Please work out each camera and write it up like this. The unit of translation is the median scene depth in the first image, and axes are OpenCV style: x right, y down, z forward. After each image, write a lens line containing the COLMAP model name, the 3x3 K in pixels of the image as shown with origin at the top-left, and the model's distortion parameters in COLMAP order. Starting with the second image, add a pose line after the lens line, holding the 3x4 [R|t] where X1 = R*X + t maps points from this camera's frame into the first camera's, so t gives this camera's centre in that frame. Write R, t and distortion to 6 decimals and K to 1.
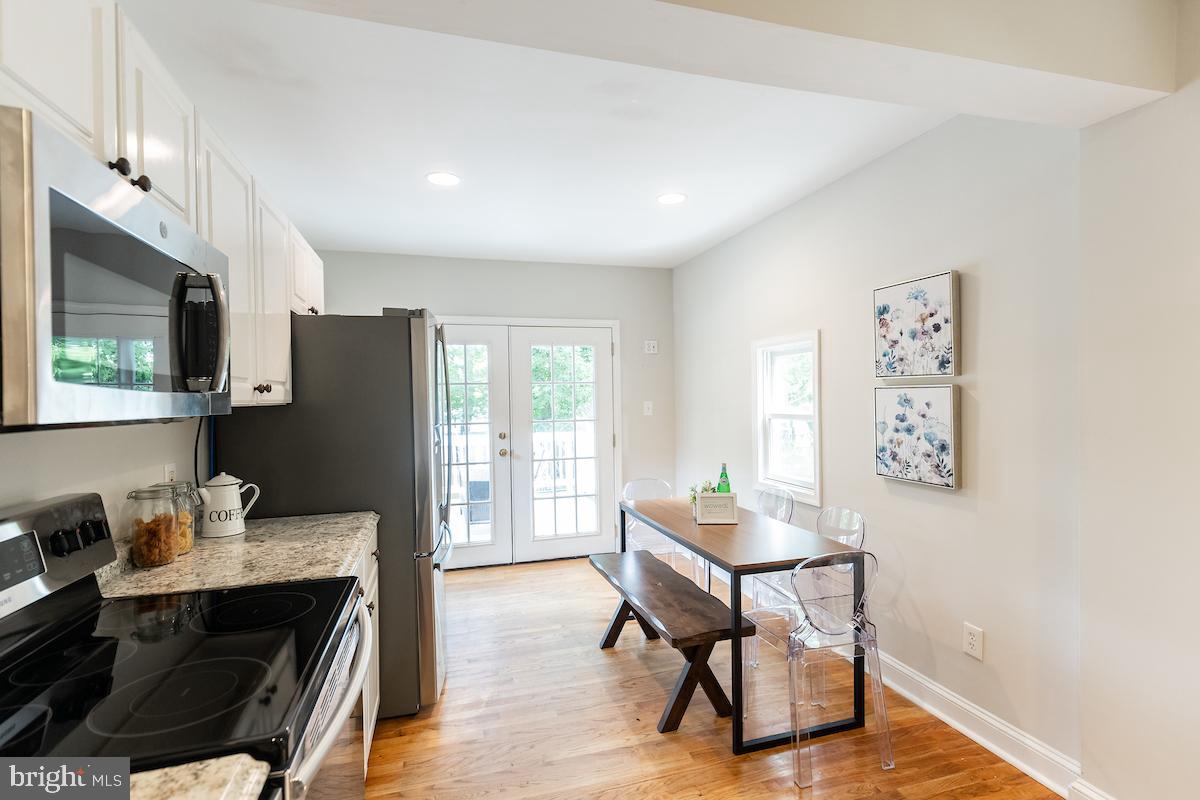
lens RADIAL K [[589.8, 0, 594.3], [0, 589.8, 402.9], [0, 0, 1]] dist [0.011764, -0.000546]
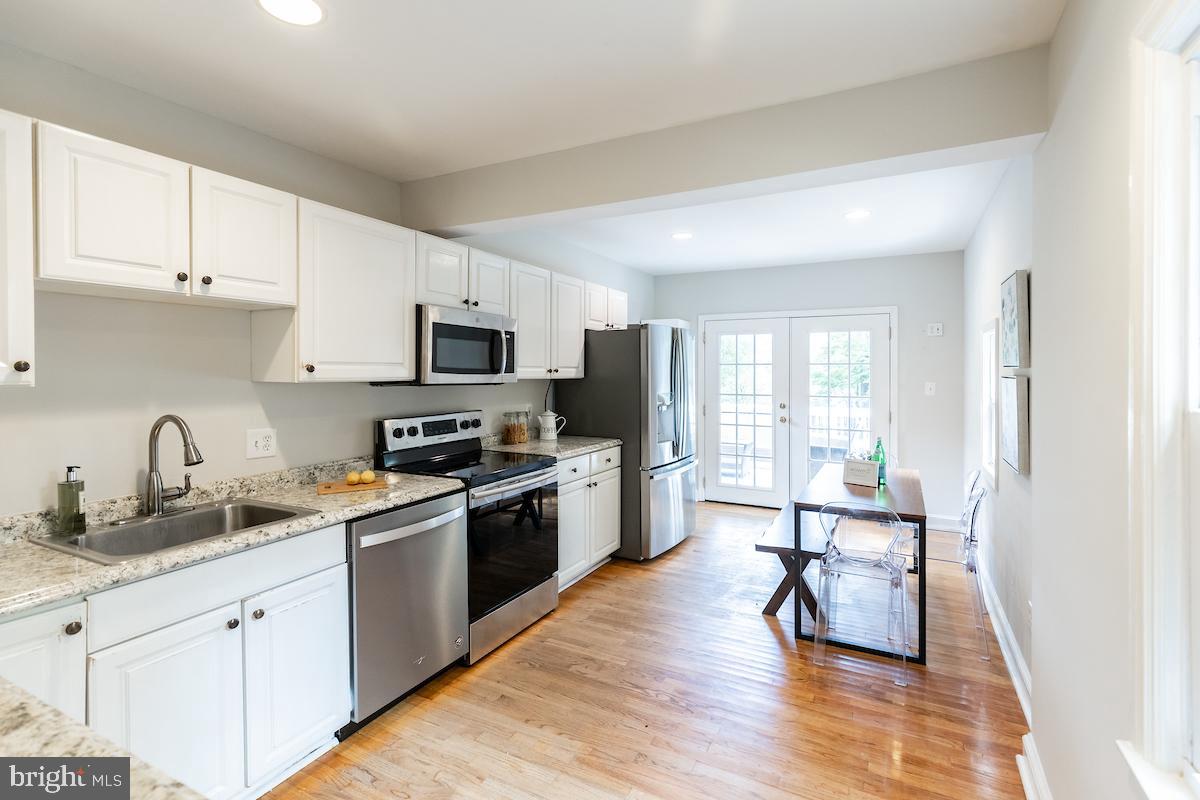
lens RADIAL K [[551.6, 0, 570.0], [0, 551.6, 372.8], [0, 0, 1]] dist [0.000272, -0.000472]
pose [[0.694330, 0.019386, -0.719395, 0.697390], [-0.020864, 0.999759, 0.006804, -0.024494], [0.719354, 0.010285, 0.694567, -0.255502]]
